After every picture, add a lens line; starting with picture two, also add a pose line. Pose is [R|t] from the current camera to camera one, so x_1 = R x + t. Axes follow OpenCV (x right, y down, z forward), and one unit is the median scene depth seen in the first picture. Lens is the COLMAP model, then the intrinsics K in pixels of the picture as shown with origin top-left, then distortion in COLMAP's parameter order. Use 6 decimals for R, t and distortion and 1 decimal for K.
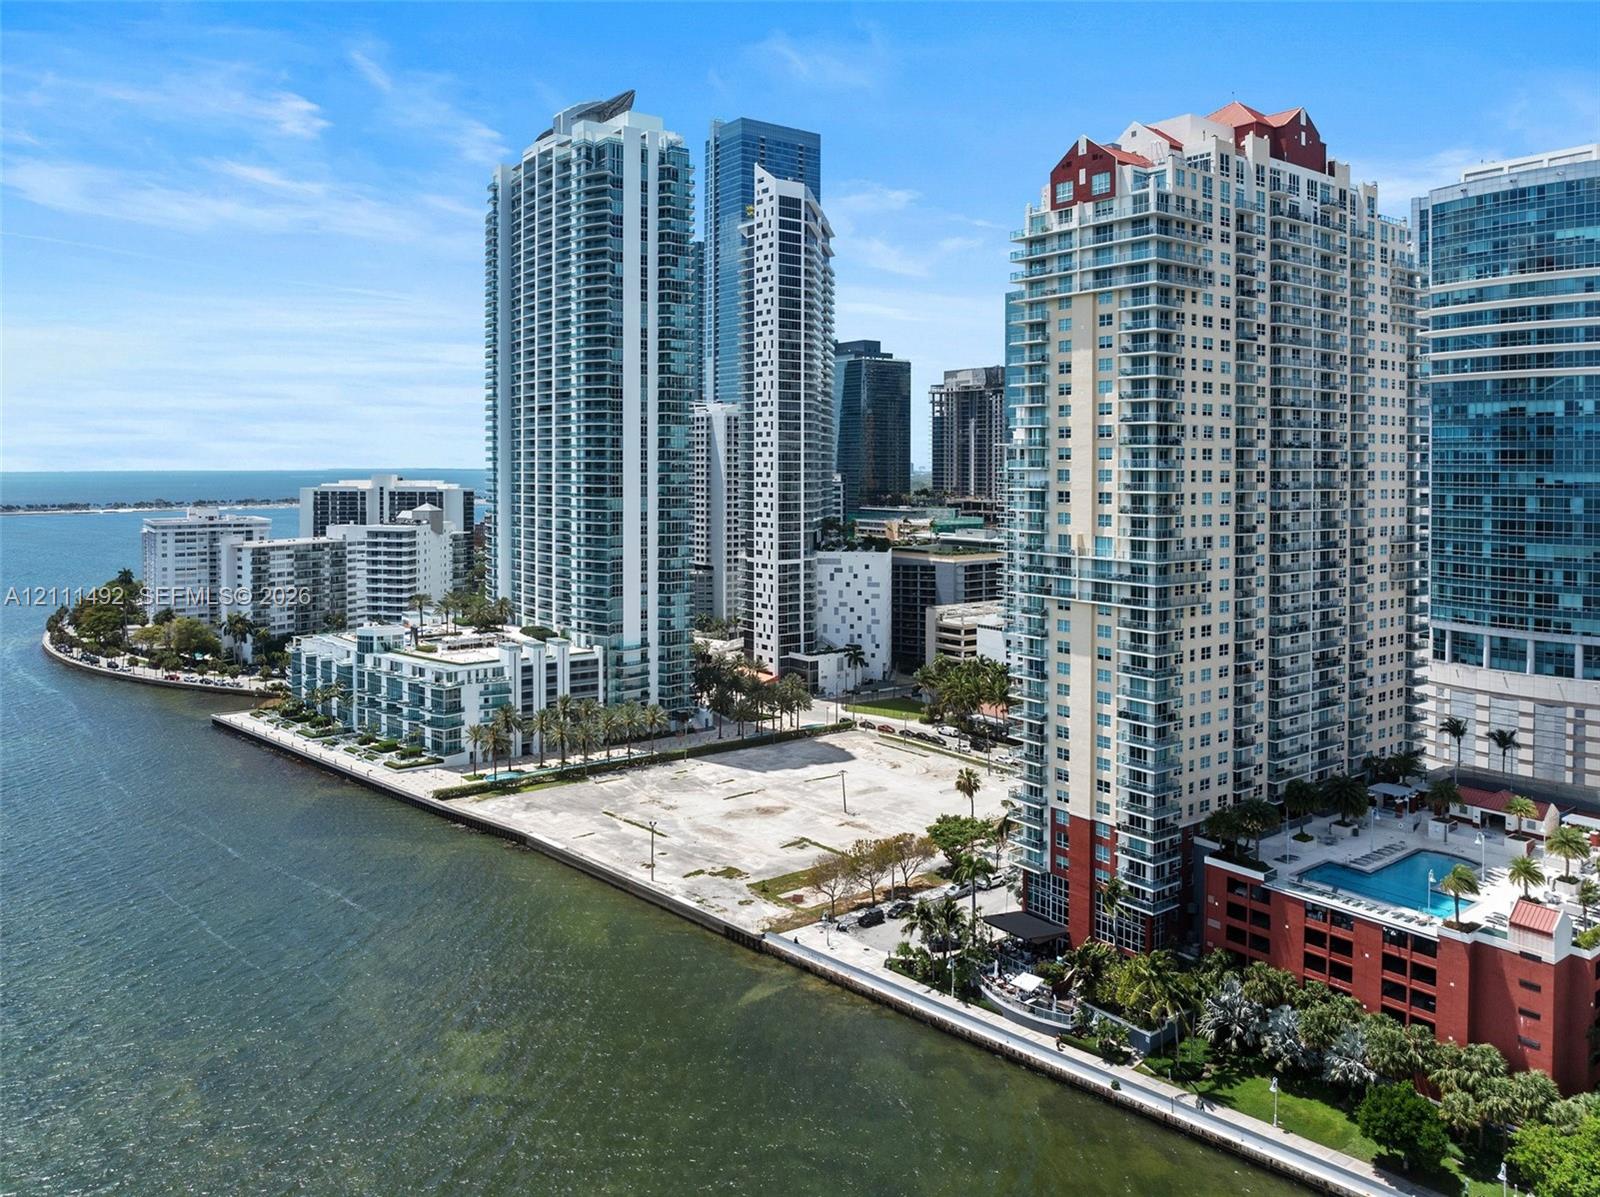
lens RADIAL K [[1161.2, 0, 793.4], [0, 1161.2, 473.9], [0, 0, 1]] dist [-0.026919, -0.011471]
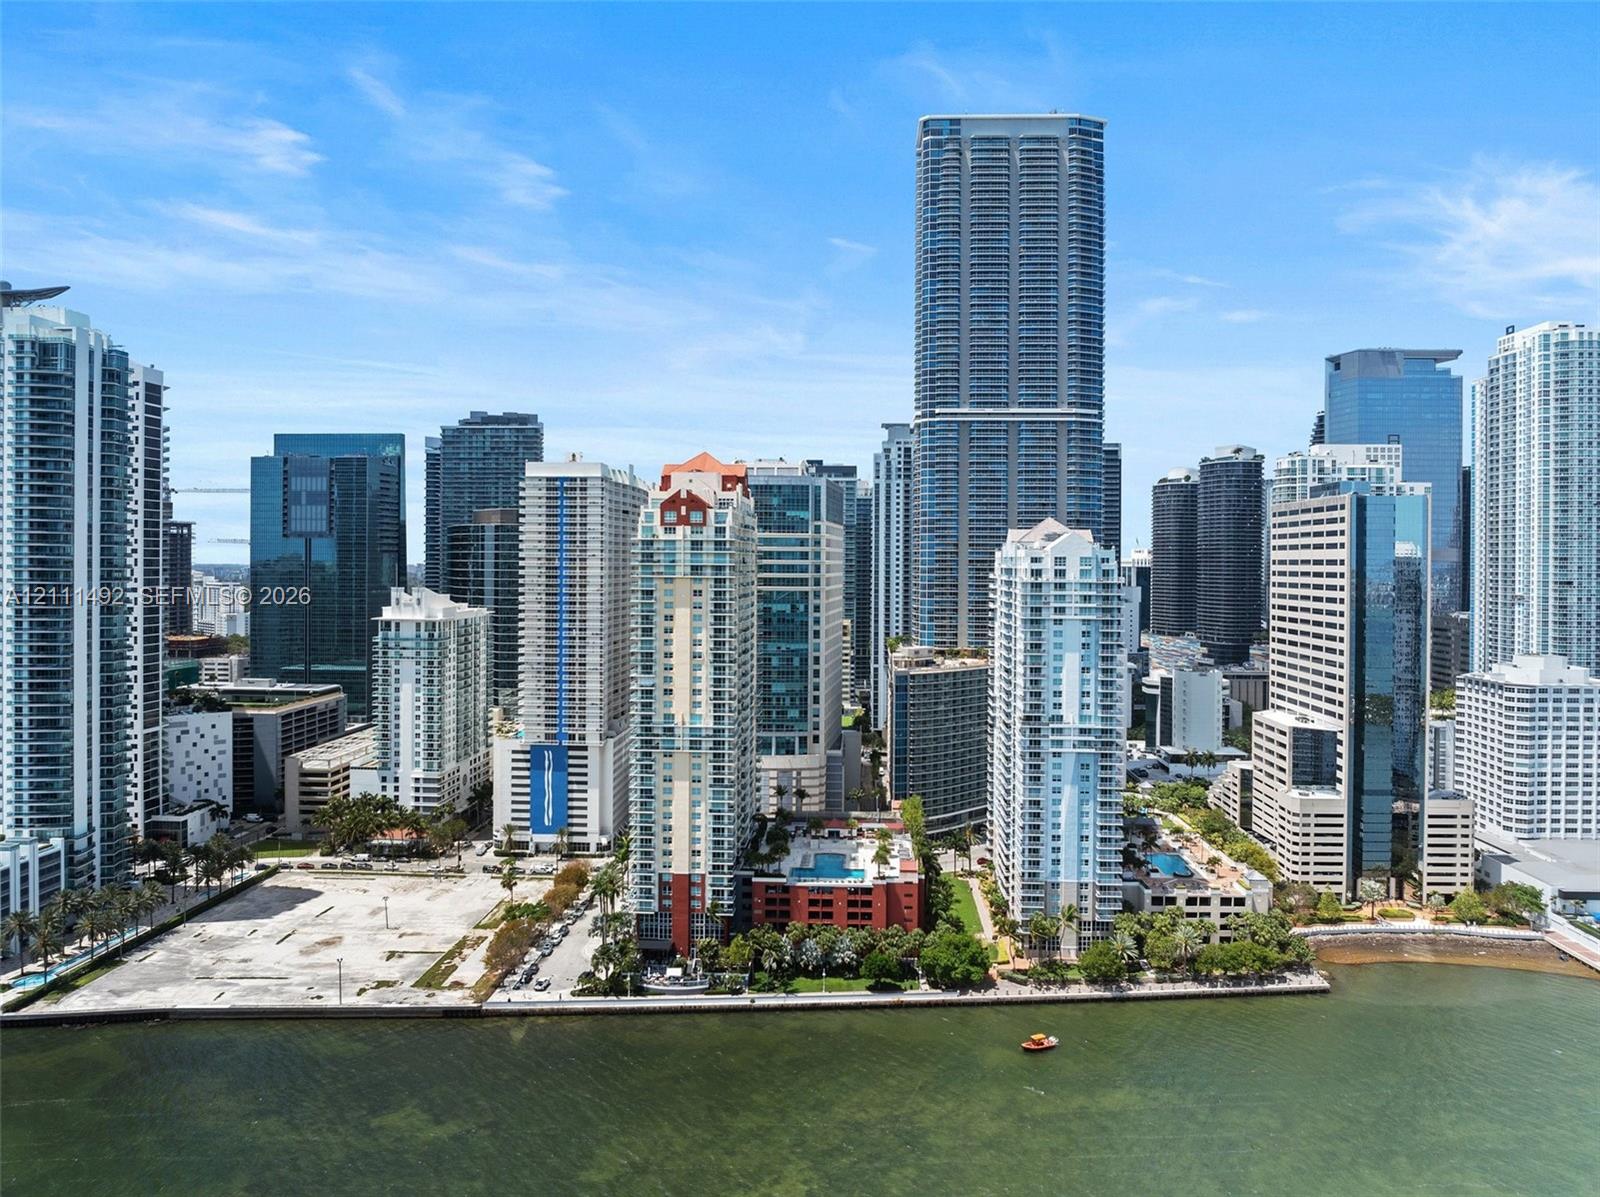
lens RADIAL K [[1161.2, 0, 798.7], [0, 1161.2, 545.1], [0, 0, 1]] dist [-0.026919, -0.011471]
pose [[0.643811, 0.008265, 0.765140, -0.847890], [0.001614, 0.999925, -0.012159, -0.155725], [-0.765183, 0.009063, 0.643749, -0.236953]]
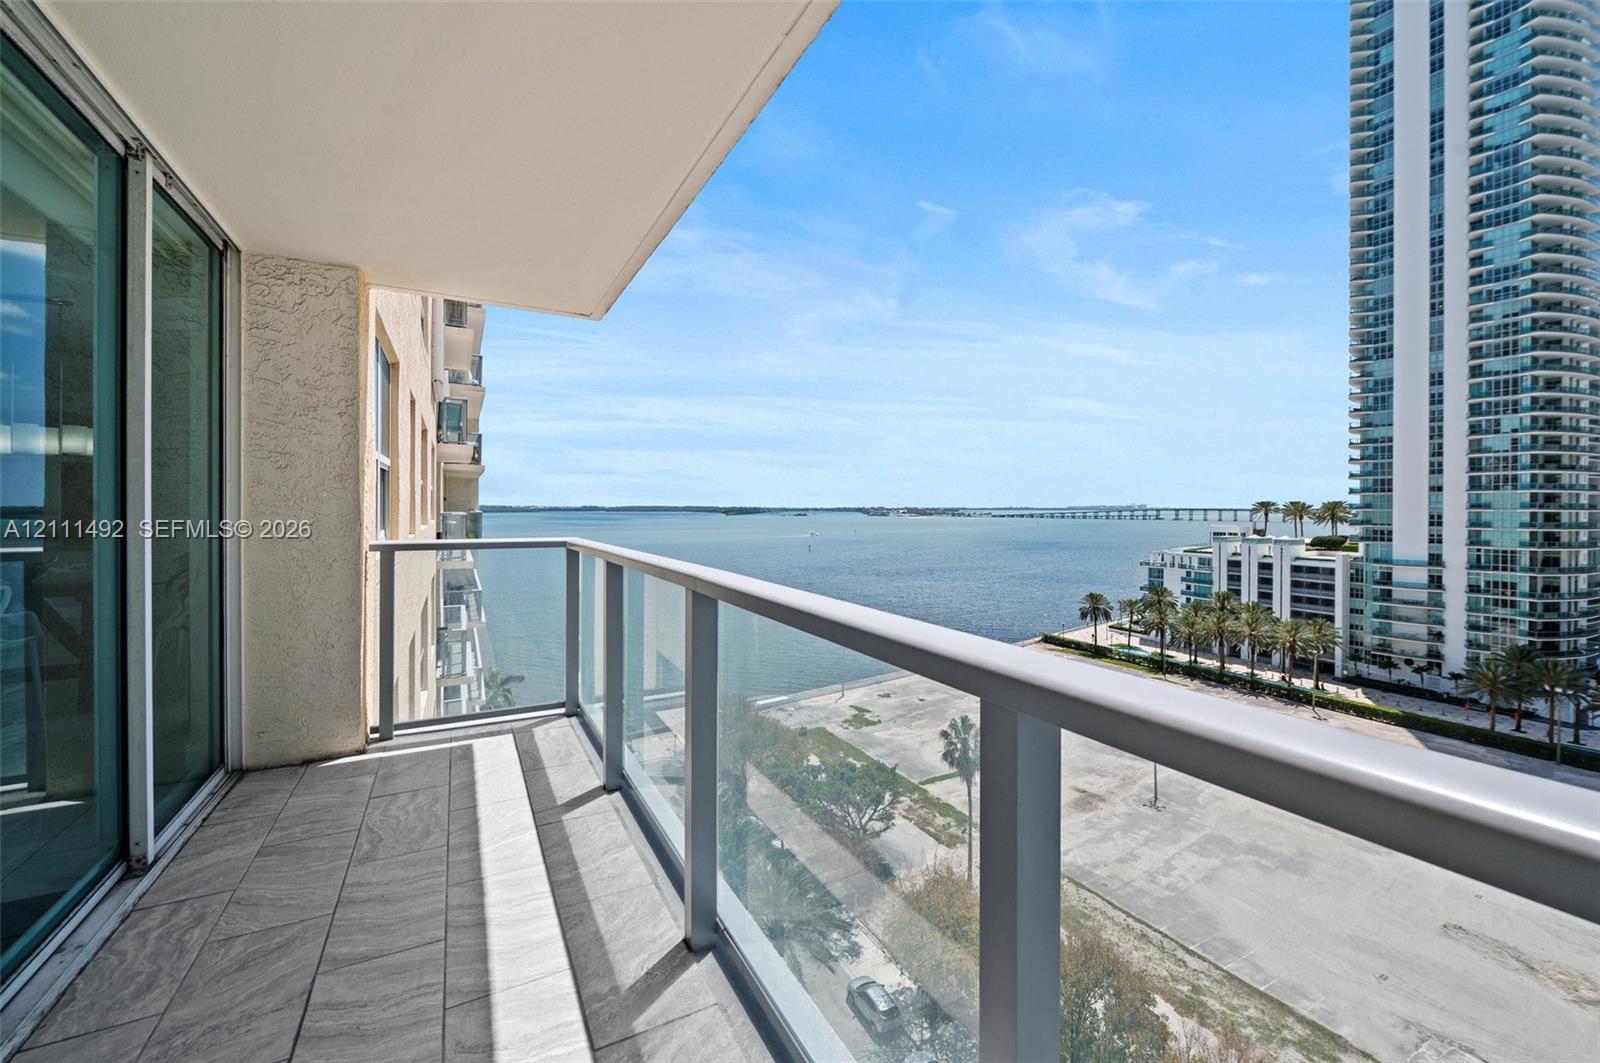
lens RADIAL K [[643.9, 0, 825.3], [0, 643.9, 510.9], [0, 0, 1]] dist [-0.007632, 0.000259]
pose [[-0.112793, 0.002177, -0.993616, 0.494628], [-0.012390, 0.999917, 0.003597, 0.199974], [0.993541, 0.012716, -0.112757, 1.143514]]
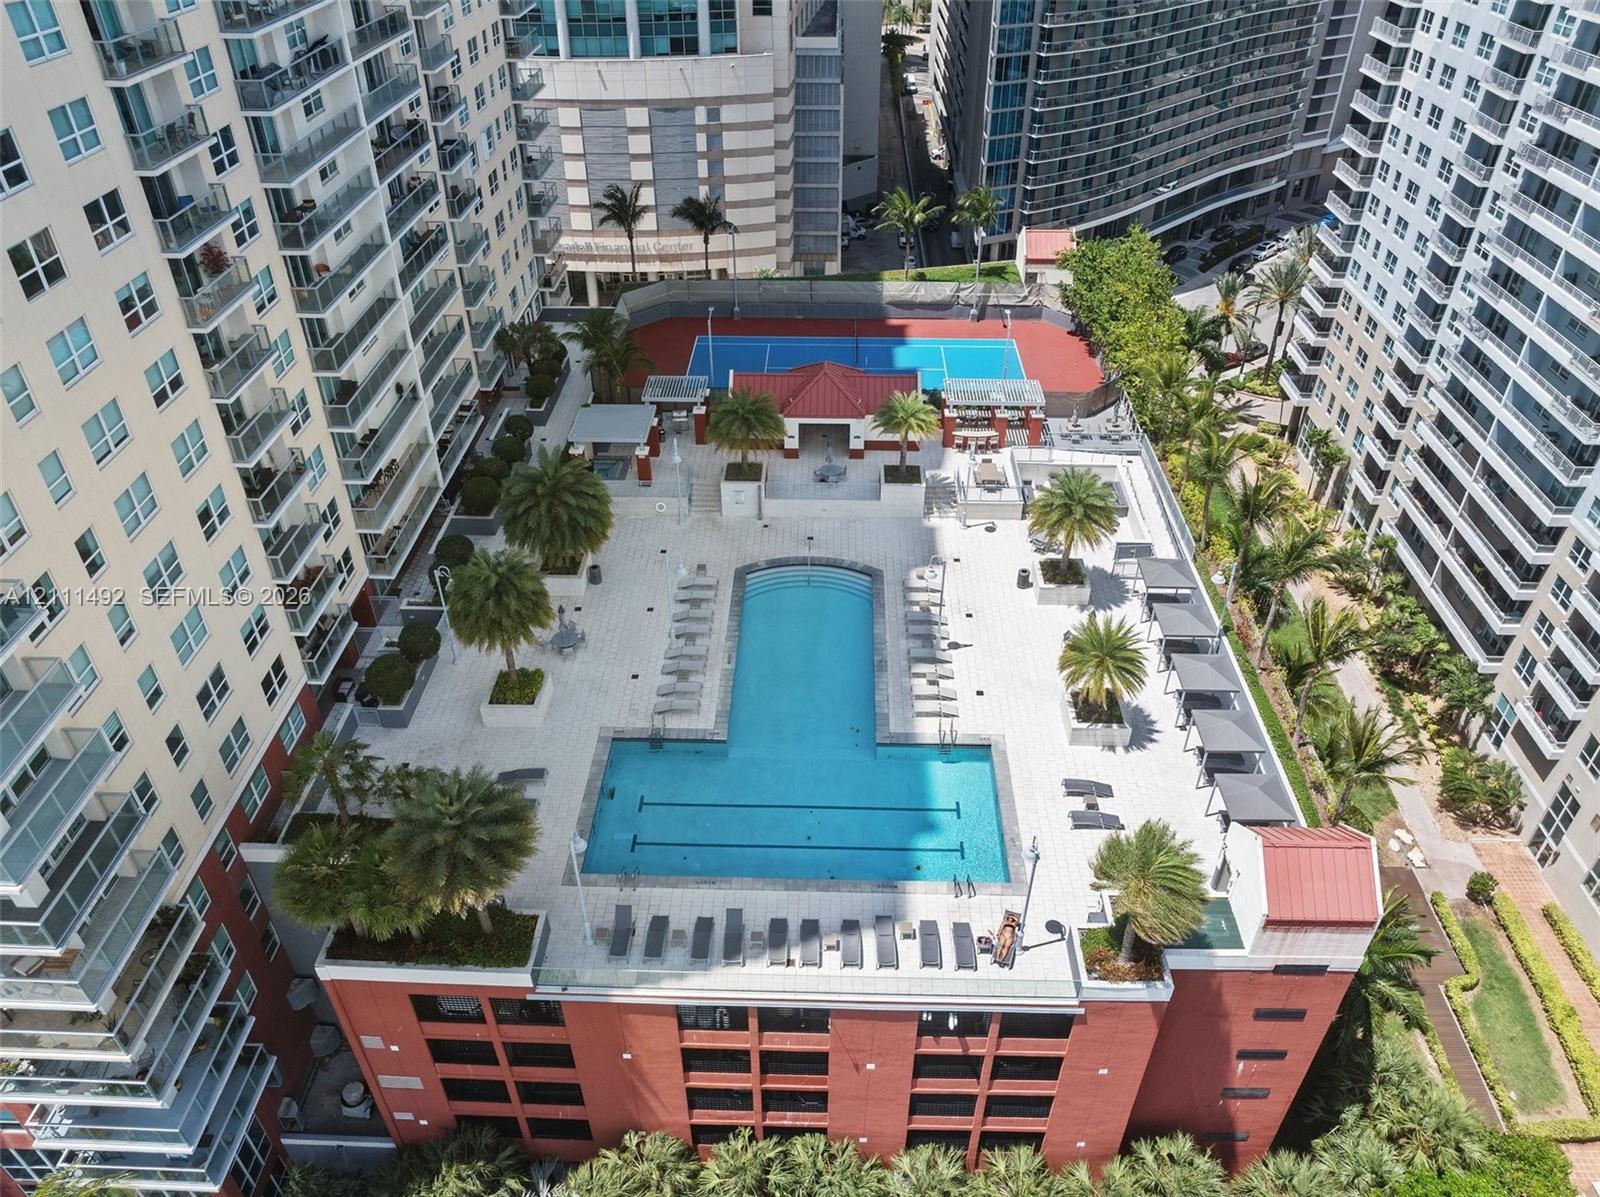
lens RADIAL K [[1161.2, 0, 806.6], [0, 1161.2, 582.6], [0, 0, 1]] dist [-0.026919, -0.011471]
pose [[0.623406, -0.458067, 0.633672, 0.234417], [0.016302, 0.817865, 0.575179, 0.065412], [-0.781728, -0.348240, 0.517330, 0.621980]]
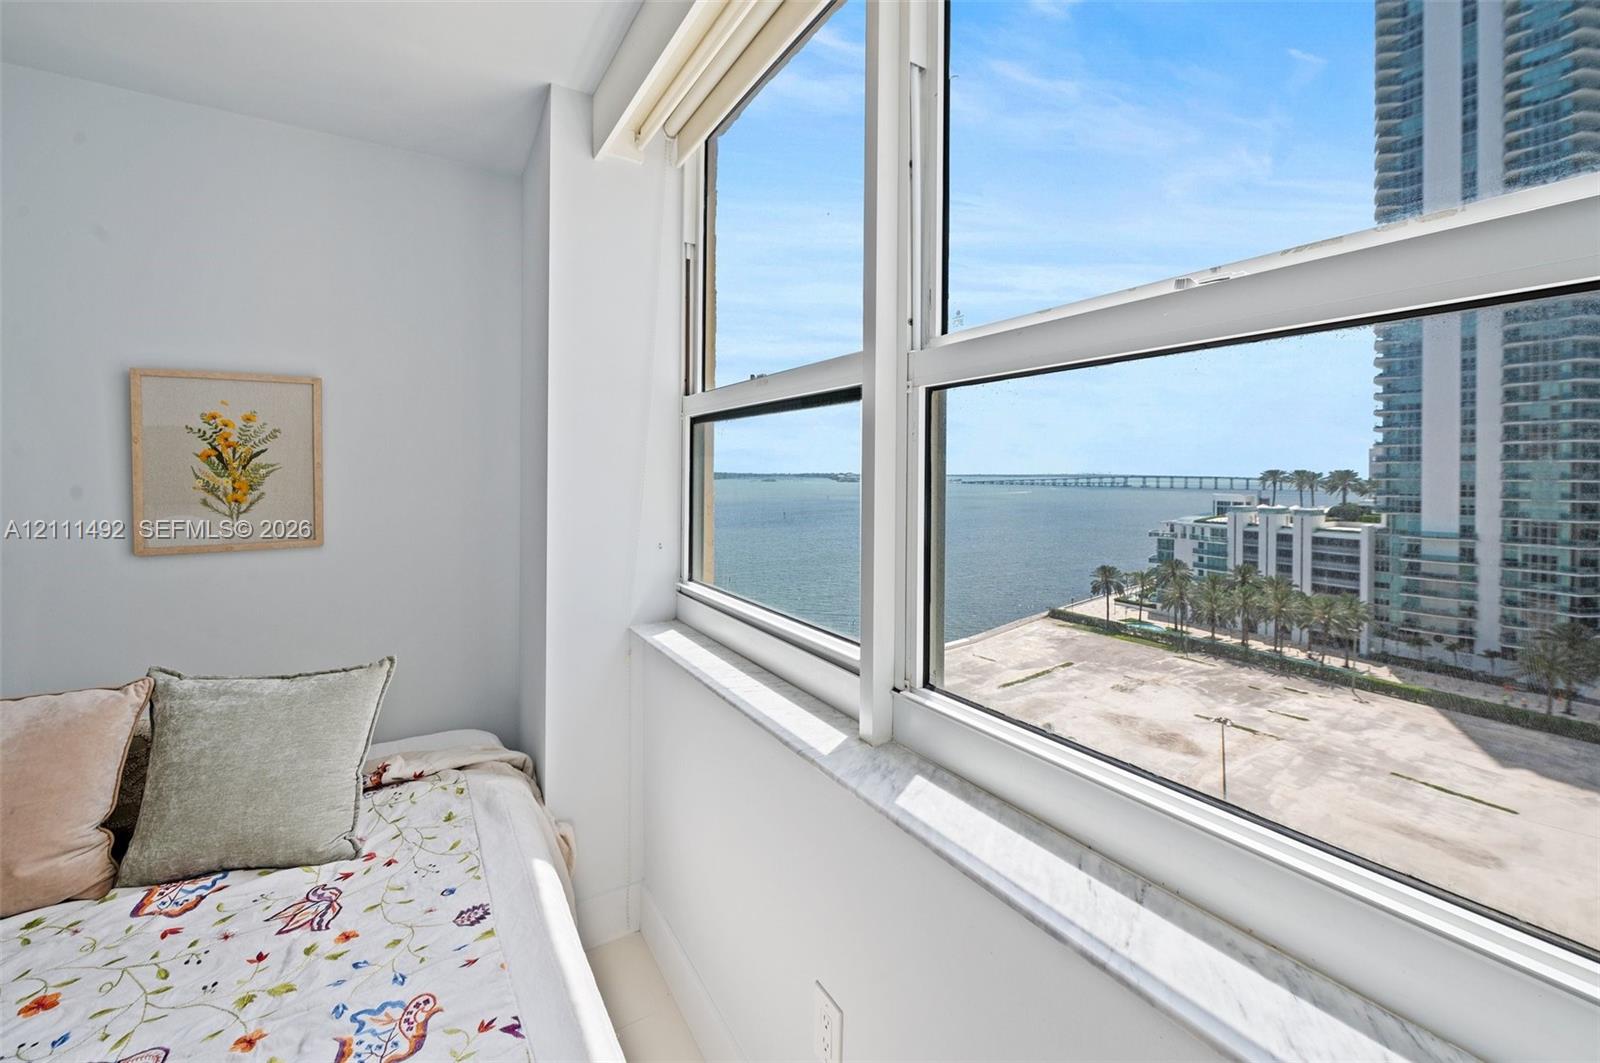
lens RADIAL K [[643.9, 0, 821.2], [0, 643.9, 475.2], [0, 0, 1]] dist [-0.007632, 0.000259]
pose [[-0.065908, -0.000698, -0.997825, 0.442963], [-0.015797, 0.999875, 0.000344, 0.198886], [0.997701, 0.015786, -0.065911, 1.098252]]
